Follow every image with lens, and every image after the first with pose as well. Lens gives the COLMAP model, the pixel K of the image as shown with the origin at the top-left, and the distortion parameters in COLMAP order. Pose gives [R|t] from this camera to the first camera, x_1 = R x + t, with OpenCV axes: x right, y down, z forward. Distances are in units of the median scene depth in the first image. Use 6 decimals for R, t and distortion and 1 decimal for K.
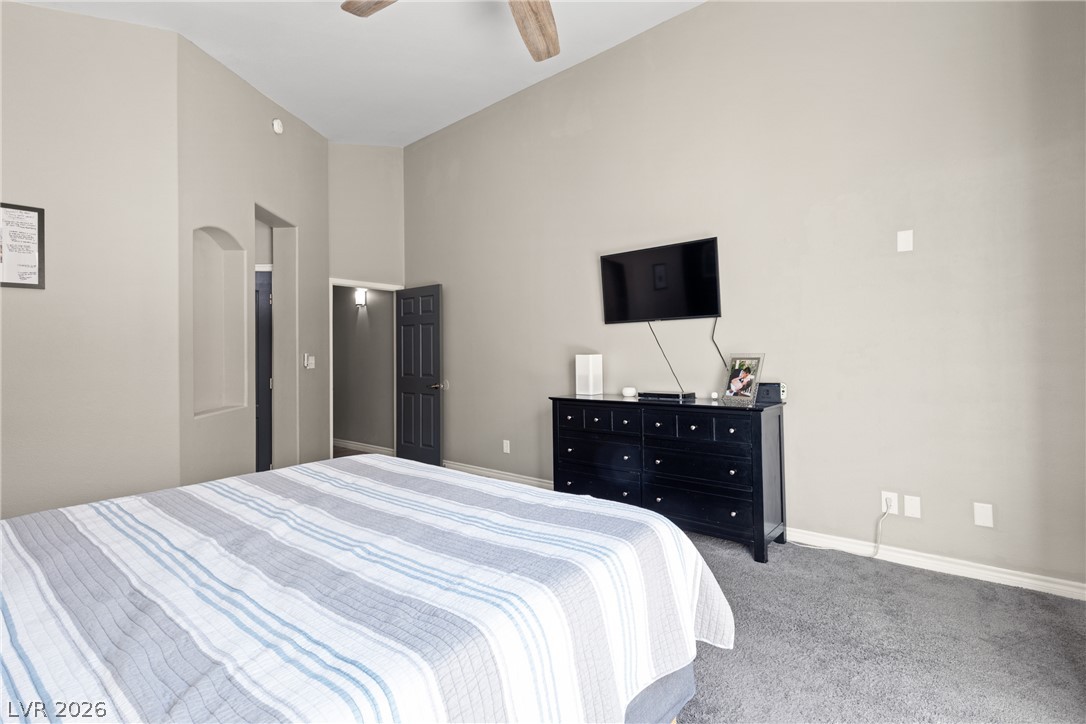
lens RADIAL K [[494.3, 0, 537.9], [0, 494.3, 356.3], [0, 0, 1]] dist [0.005875, 0.000076]
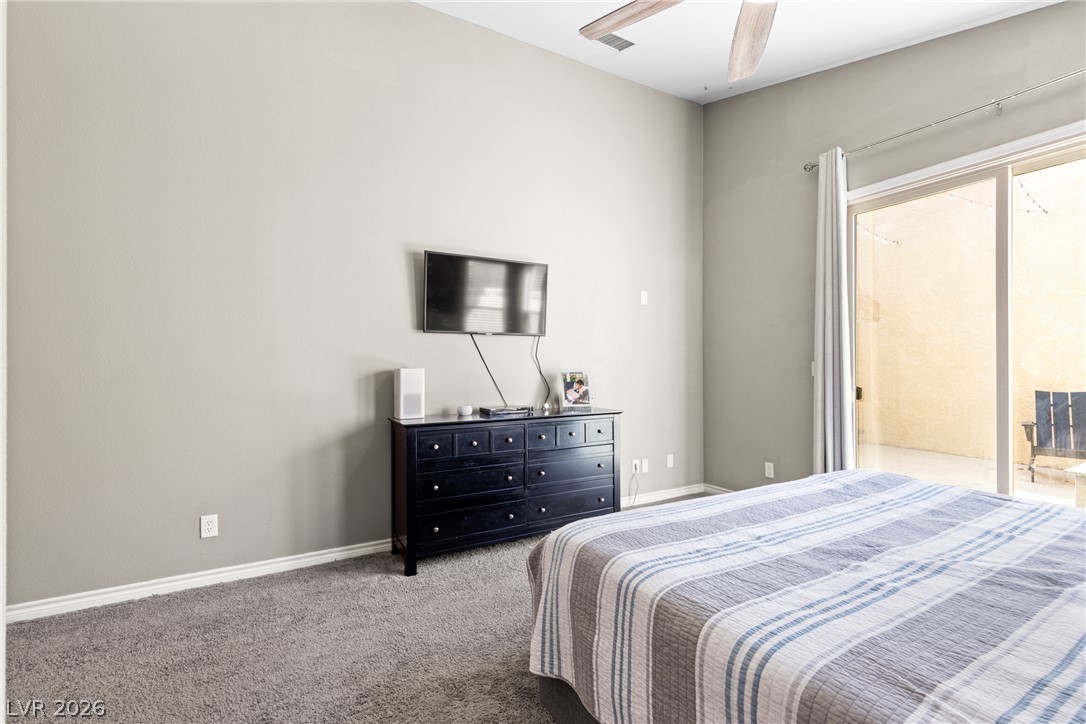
lens RADIAL K [[494.3, 0, 538.7], [0, 494.3, 366.7], [0, 0, 1]] dist [0.005875, 0.000076]
pose [[0.320749, 0.022838, 0.946889, -0.734222], [0.008142, 0.999606, -0.026867, 0.021024], [-0.947129, 0.016327, 0.320437, 0.691145]]
